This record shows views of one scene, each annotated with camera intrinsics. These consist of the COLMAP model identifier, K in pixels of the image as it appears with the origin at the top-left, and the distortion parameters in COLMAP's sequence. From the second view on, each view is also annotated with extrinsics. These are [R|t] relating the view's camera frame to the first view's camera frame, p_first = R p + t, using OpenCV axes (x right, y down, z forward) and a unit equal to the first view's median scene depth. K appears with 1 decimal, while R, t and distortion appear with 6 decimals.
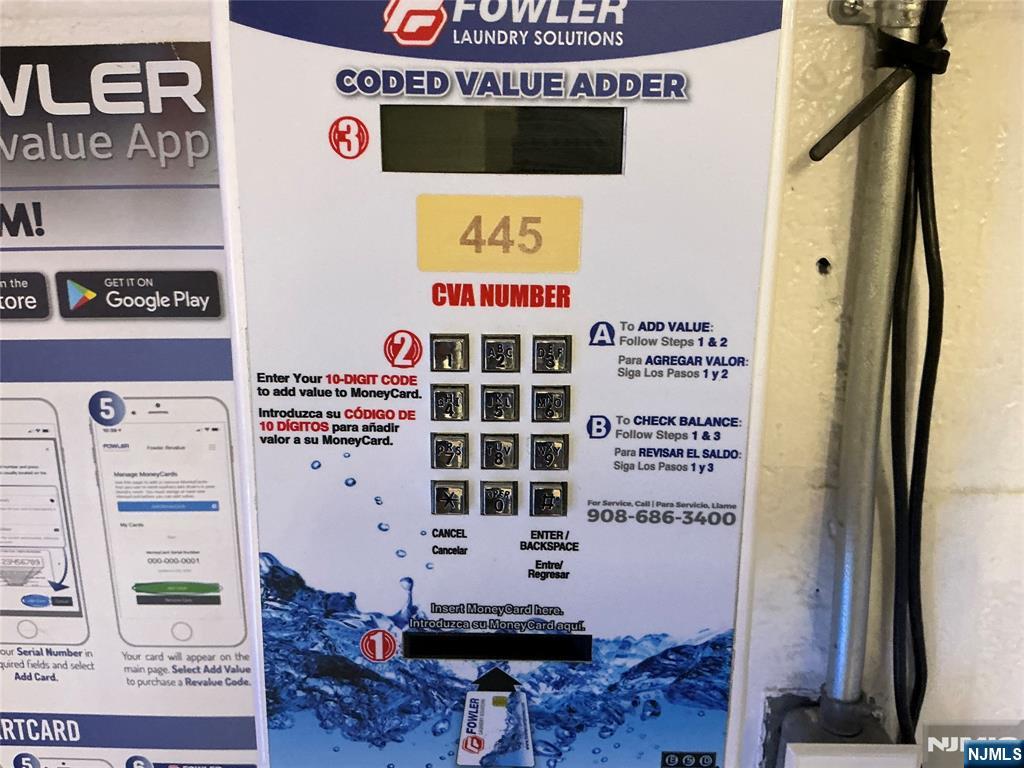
lens RADIAL K [[813.8, 0, 507.4], [0, 813.8, 366.9], [0, 0, 1]] dist [0.166051, -0.264266]
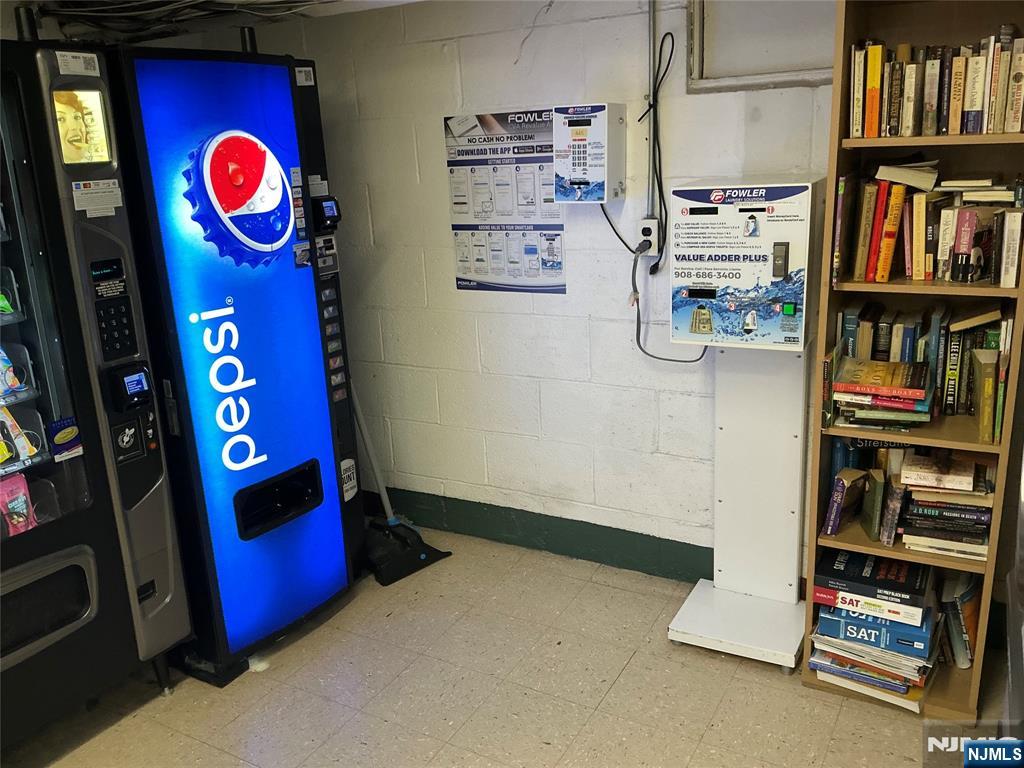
lens RADIAL K [[813.8, 0, 507.4], [0, 813.8, 366.9], [0, 0, 1]] dist [0.166051, -0.264266]
pose [[0.877166, 0.091786, -0.471333, 3.542907], [-0.066523, 0.995325, 0.070024, 1.695909], [0.475556, -0.030068, 0.879171, -6.944973]]
